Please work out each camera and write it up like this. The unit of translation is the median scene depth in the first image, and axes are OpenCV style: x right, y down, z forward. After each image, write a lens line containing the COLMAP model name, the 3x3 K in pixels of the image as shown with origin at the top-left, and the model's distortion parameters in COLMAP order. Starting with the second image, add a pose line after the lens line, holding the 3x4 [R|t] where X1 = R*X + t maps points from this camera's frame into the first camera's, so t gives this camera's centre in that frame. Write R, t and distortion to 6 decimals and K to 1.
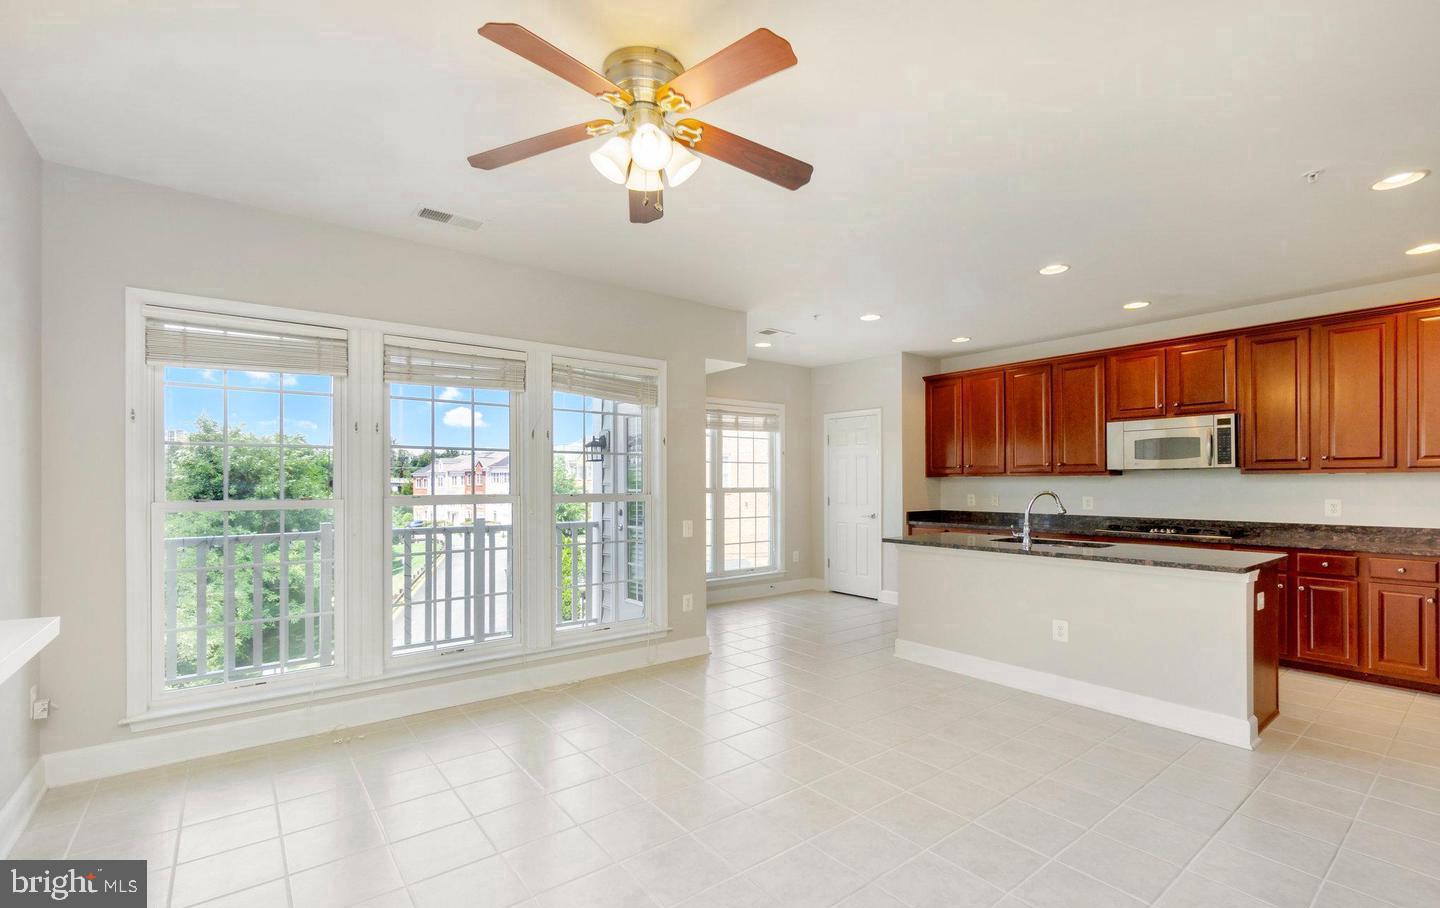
lens RADIAL K [[639.6, 0, 720.0], [0, 639.6, 481.1], [0, 0, 1]] dist [0.000394, -0.000391]
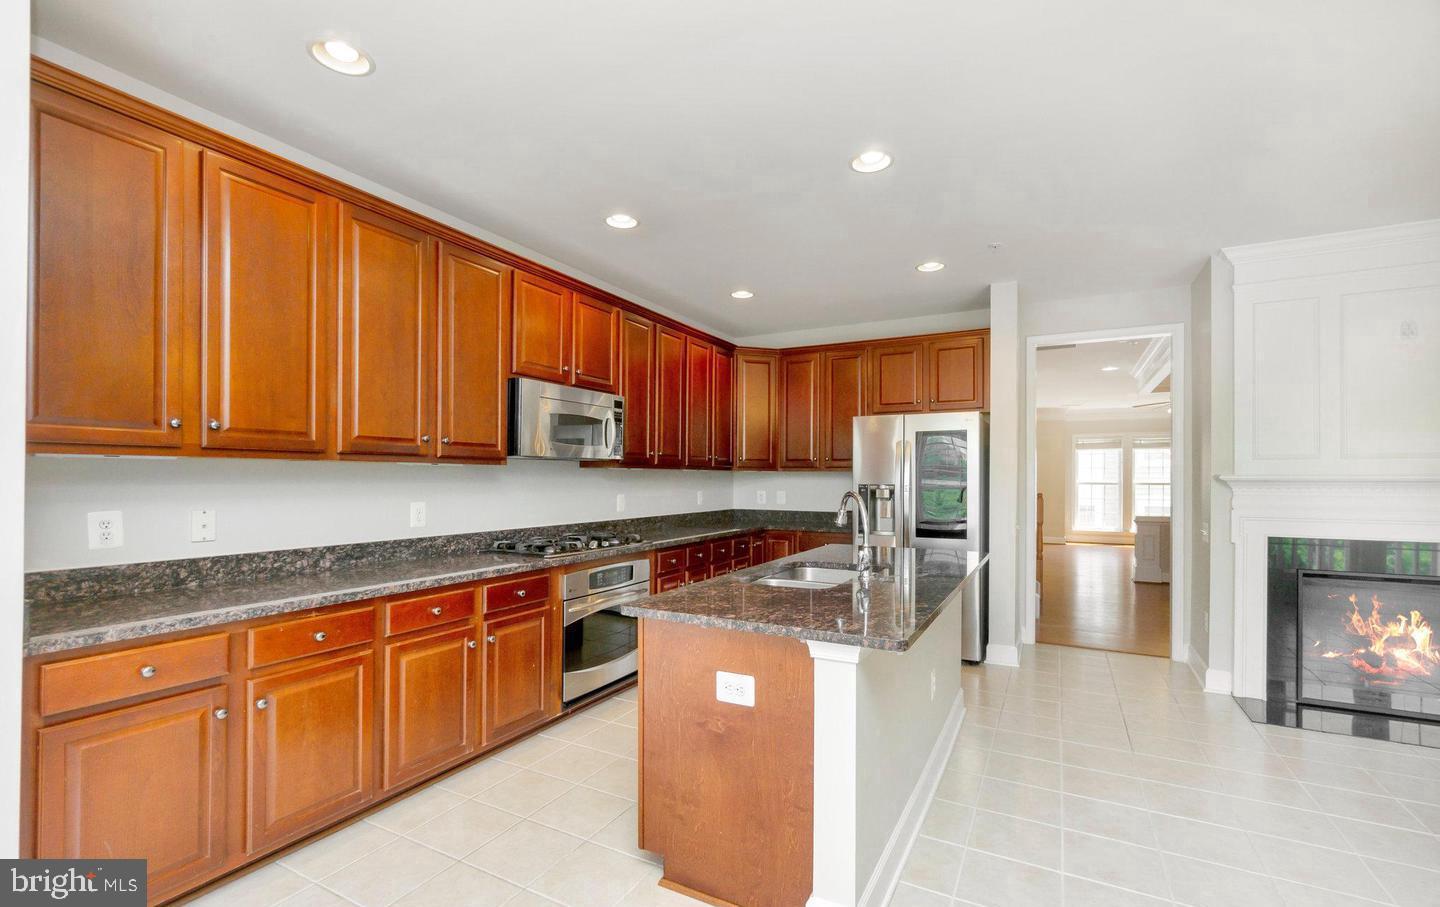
lens RADIAL K [[624.9, 0, 733.8], [0, 624.9, 477.9], [0, 0, 1]] dist [-0.000825, -0.024788]
pose [[-0.425739, 0.000619, 0.904846, -0.015683], [-0.004617, 0.999985, -0.002856, 0.004669], [-0.904834, -0.005394, -0.425730, 1.197502]]
